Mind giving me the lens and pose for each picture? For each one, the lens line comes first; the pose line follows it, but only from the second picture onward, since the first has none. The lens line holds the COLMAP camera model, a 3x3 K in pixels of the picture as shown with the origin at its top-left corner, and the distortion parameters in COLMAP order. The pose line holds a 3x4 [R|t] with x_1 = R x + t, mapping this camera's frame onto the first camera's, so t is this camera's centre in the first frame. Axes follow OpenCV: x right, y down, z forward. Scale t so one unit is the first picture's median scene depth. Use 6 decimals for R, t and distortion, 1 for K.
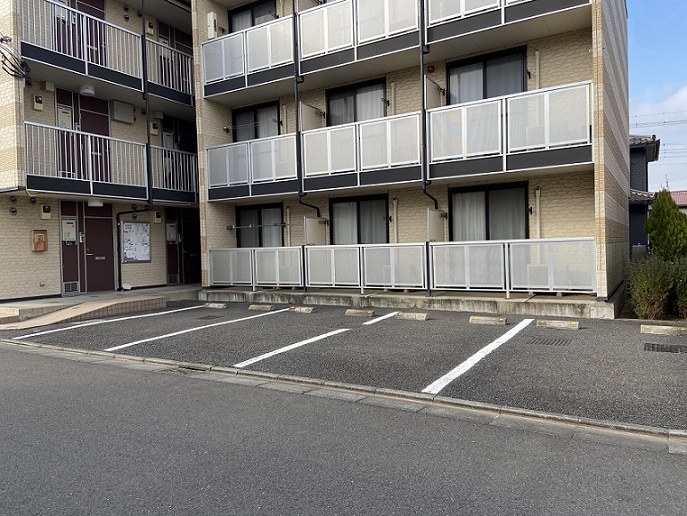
lens RADIAL K [[520.6, 0, 344.6], [0, 520.6, 259.0], [0, 0, 1]] dist [0.076650, -0.007212]
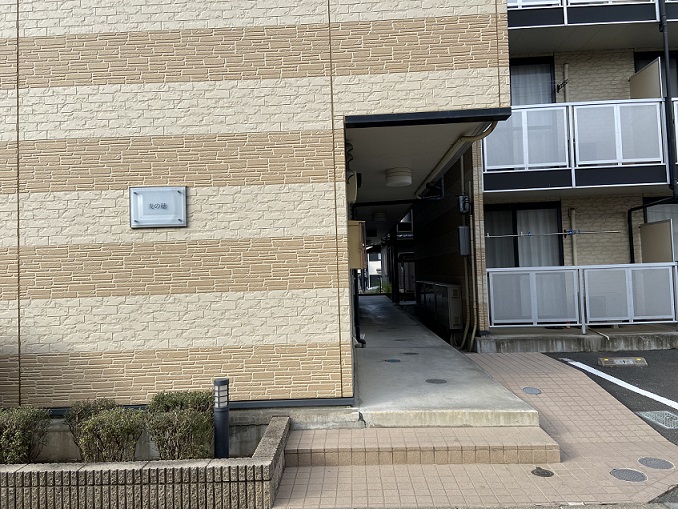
lens RADIAL K [[595.9, 0, 338.9], [0, 595.9, 252.3], [0, 0, 1]] dist [0.008366, -0.010123]
pose [[0.895346, 0.014422, 0.445138, -0.487371], [0.020352, 0.997107, -0.073241, 0.005948], [-0.444907, 0.074635, 0.892462, 0.299545]]
